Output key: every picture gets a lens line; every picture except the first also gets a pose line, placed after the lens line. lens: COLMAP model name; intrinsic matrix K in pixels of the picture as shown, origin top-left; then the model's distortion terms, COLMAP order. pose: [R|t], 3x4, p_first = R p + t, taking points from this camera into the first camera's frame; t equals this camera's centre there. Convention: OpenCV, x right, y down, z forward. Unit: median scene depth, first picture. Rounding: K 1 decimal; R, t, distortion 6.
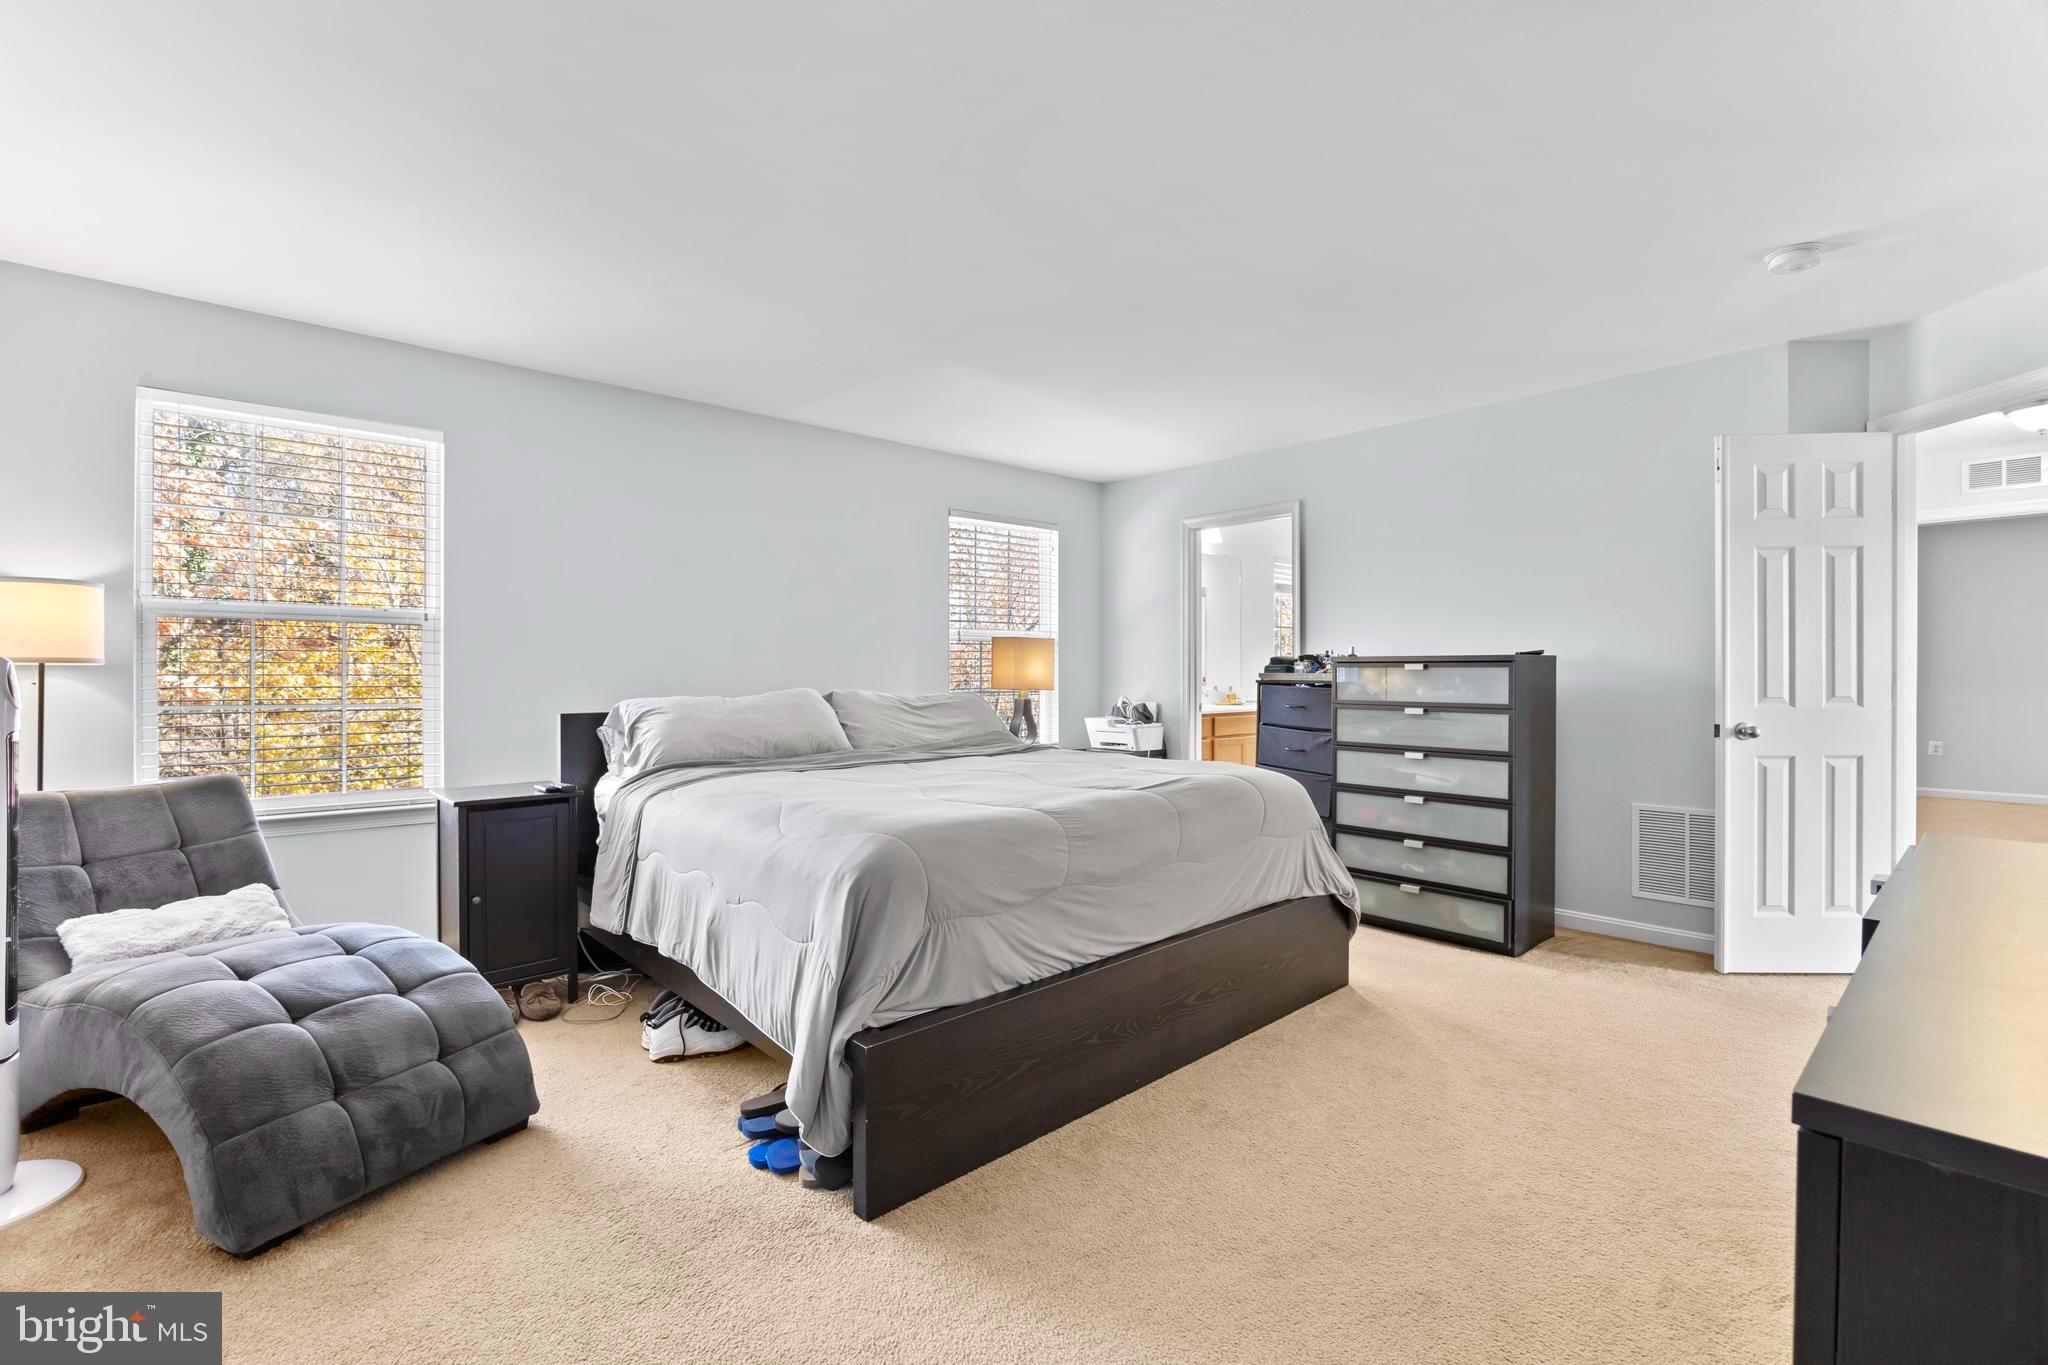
lens RADIAL K [[951.8, 0, 1034.4], [0, 951.8, 686.5], [0, 0, 1]] dist [-0.014511, 0.001225]
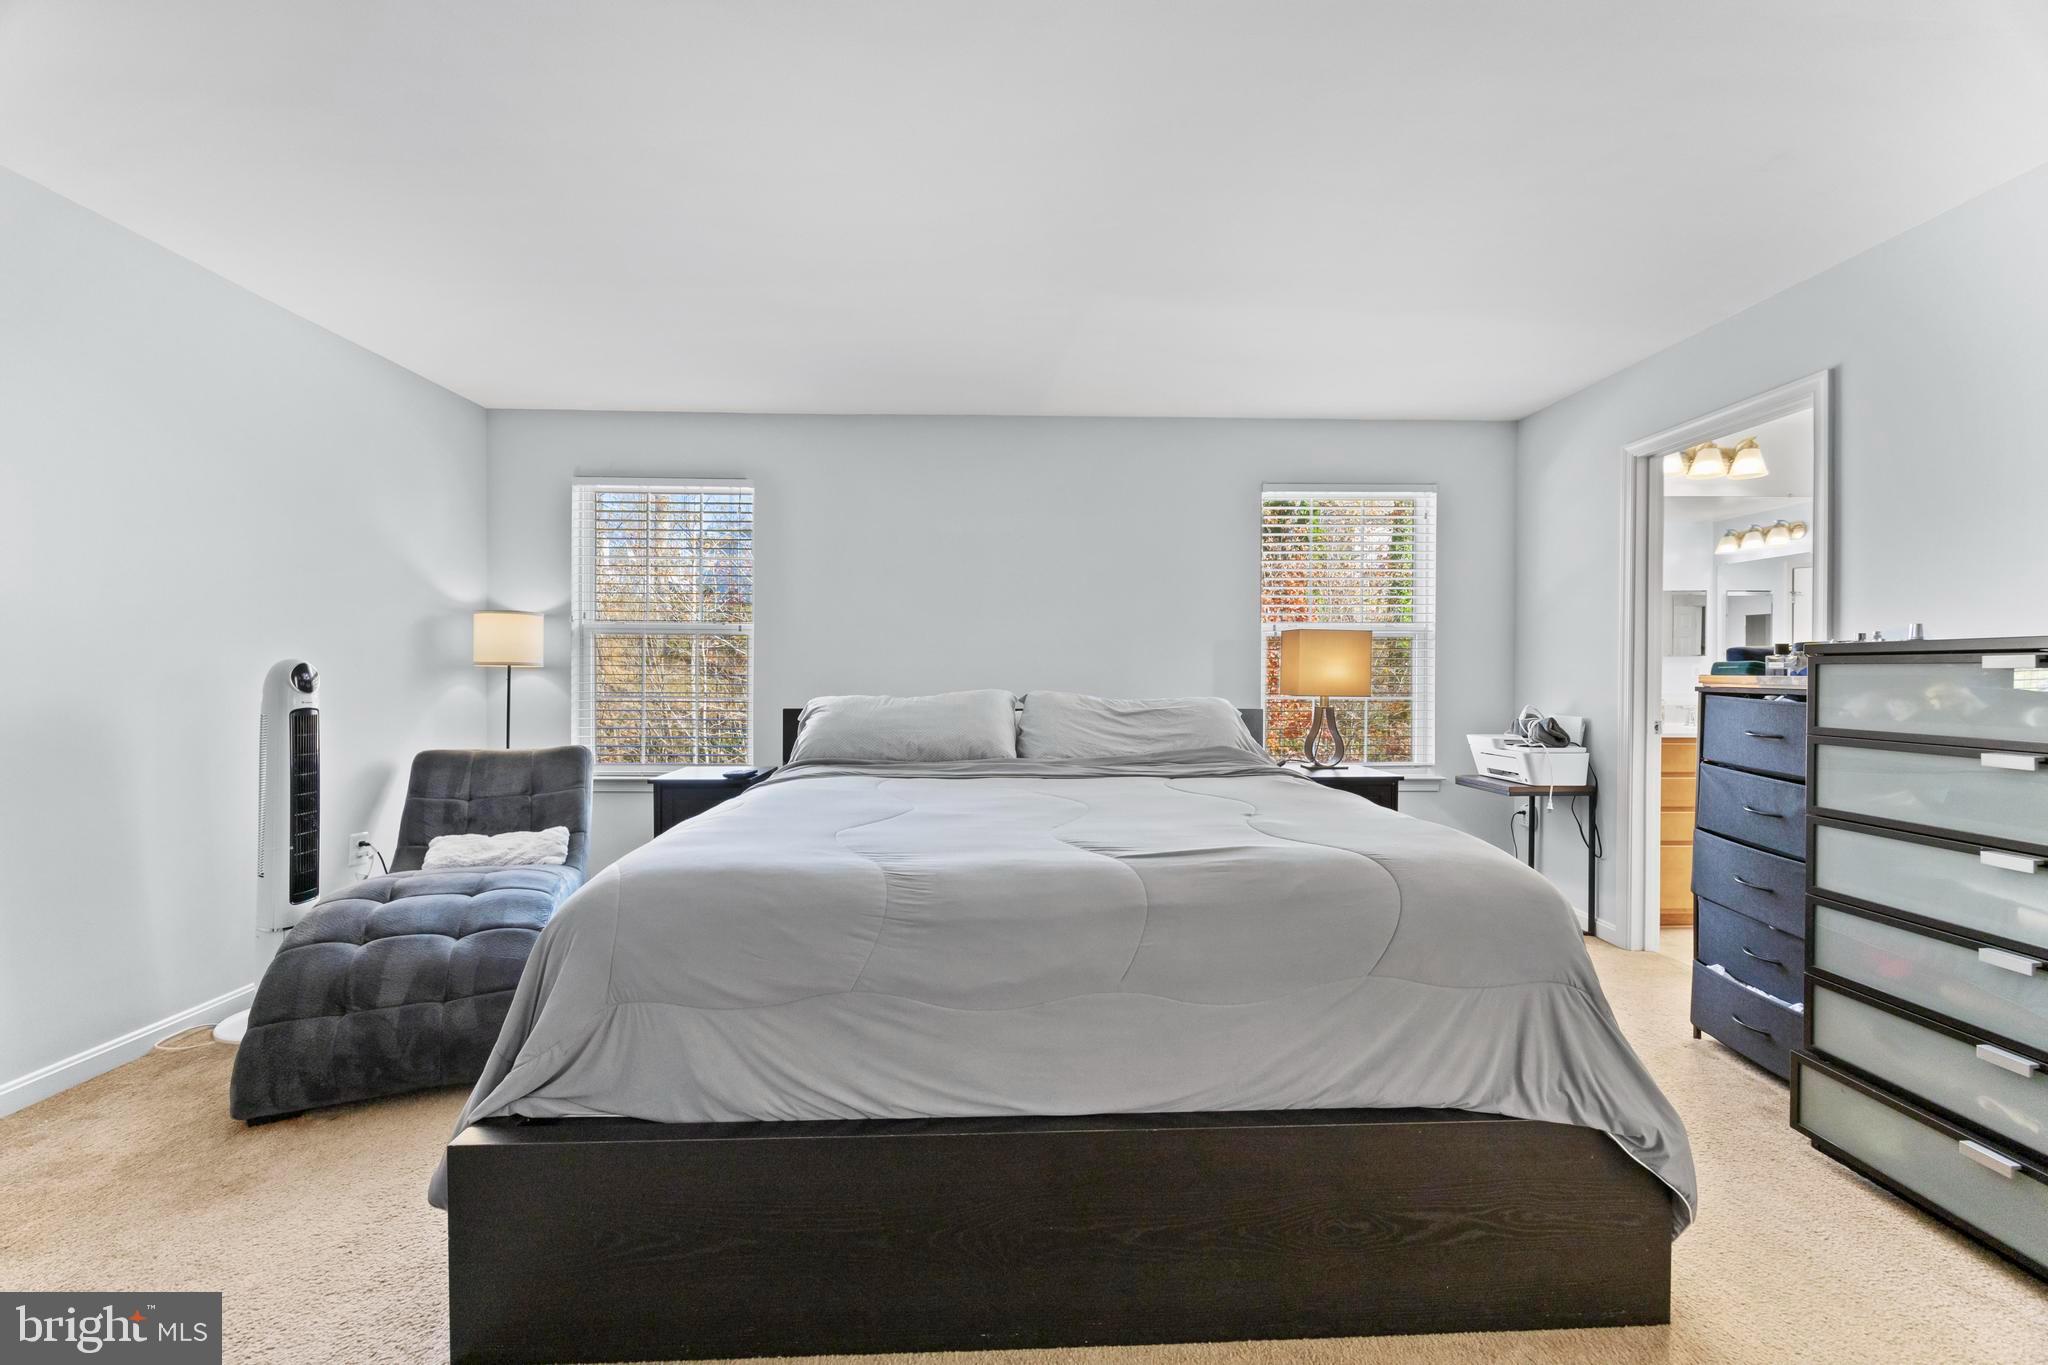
lens RADIAL K [[798.3, 0, 1021.4], [0, 798.3, 681.5], [0, 0, 1]] dist [-0.004986, -0.000119]
pose [[0.736622, 0.007534, -0.676262, 0.369704], [-0.011885, 0.999928, -0.001806, -0.005786], [0.676200, 0.009367, 0.736659, 0.497311]]
